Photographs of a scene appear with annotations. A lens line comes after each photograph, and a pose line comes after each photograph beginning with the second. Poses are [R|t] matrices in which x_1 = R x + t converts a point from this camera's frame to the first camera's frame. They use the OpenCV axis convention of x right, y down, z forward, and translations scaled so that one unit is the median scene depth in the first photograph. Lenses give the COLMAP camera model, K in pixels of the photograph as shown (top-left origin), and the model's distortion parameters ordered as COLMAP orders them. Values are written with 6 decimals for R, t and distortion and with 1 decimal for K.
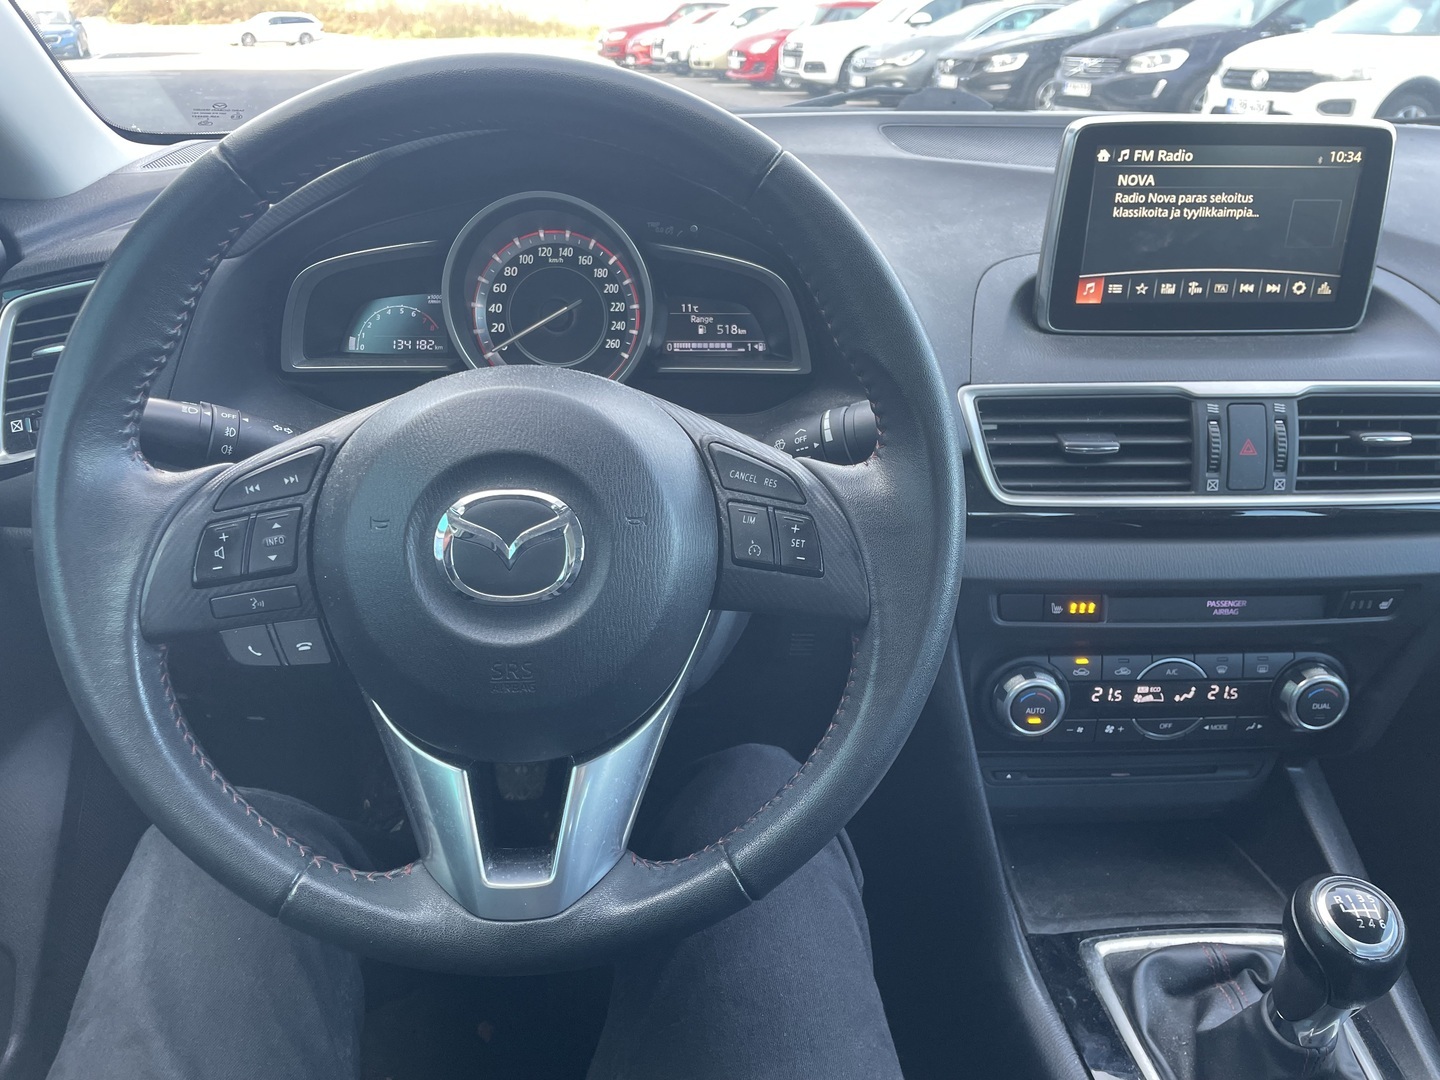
lens RADIAL K [[1083.2, 0, 715.1], [0, 1083.2, 544.1], [0, 0, 1]] dist [0.009341, -0.000873]
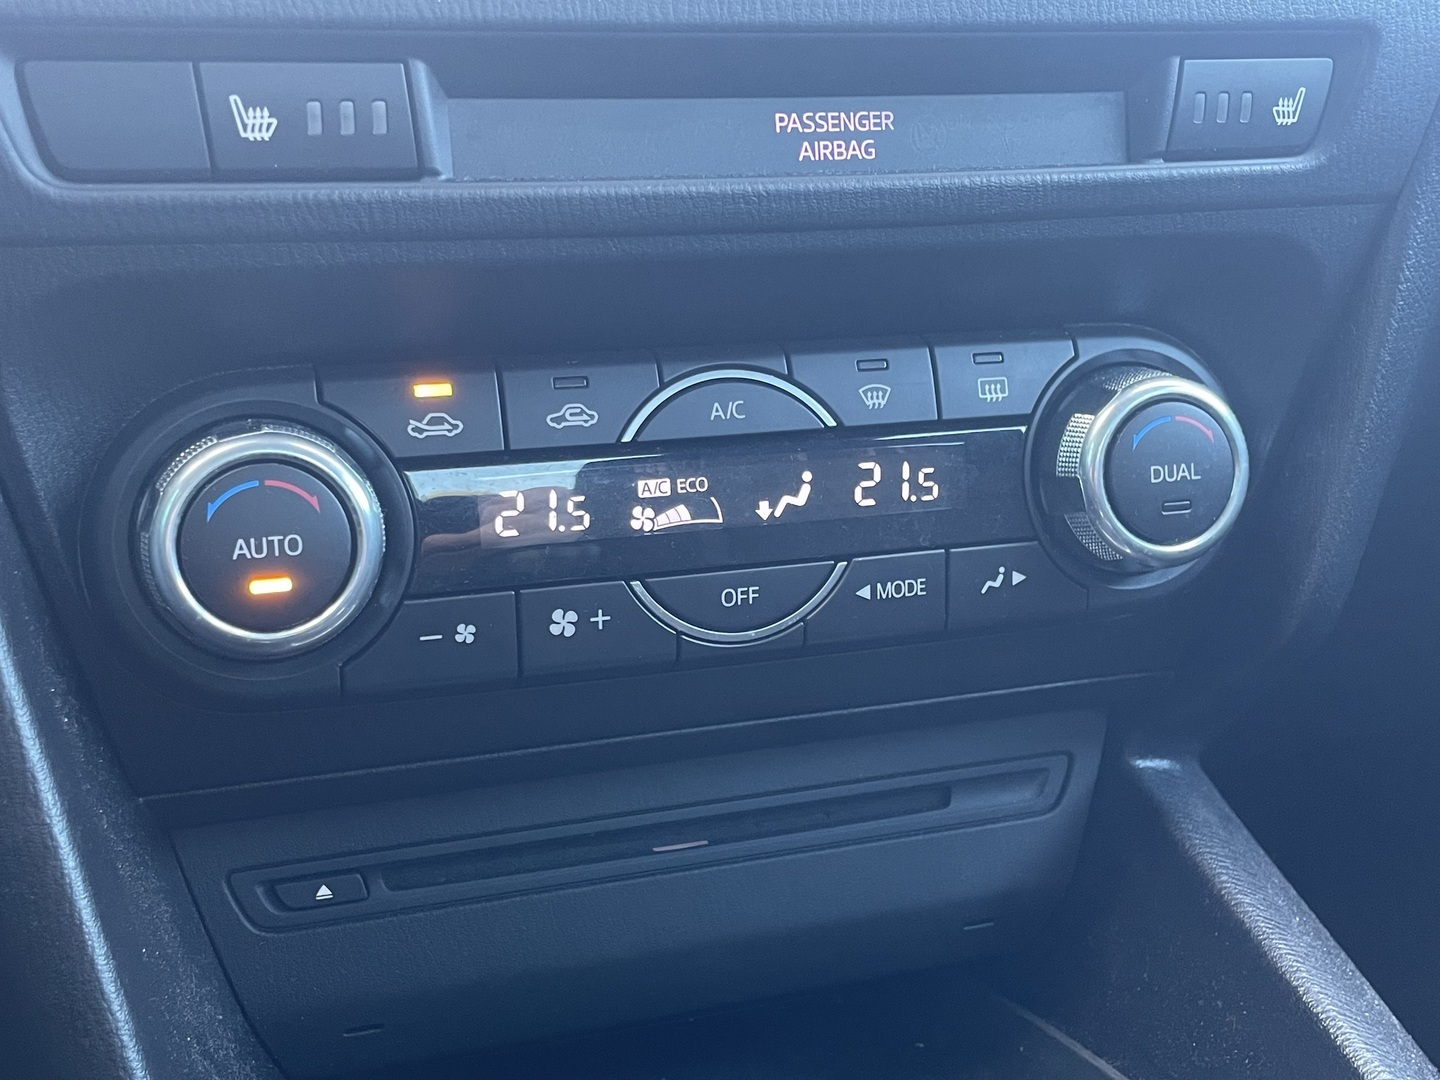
lens RADIAL K [[1642.7, 0, 720.1], [0, 1642.7, 535.8], [0, 0, 1]] dist [0.097628, 0.000000]
pose [[0.966284, -0.074666, 0.246414, 0.296415], [0.126752, 0.970976, -0.202827, 0.247105], [-0.224118, 0.227222, 0.947703, 0.552627]]
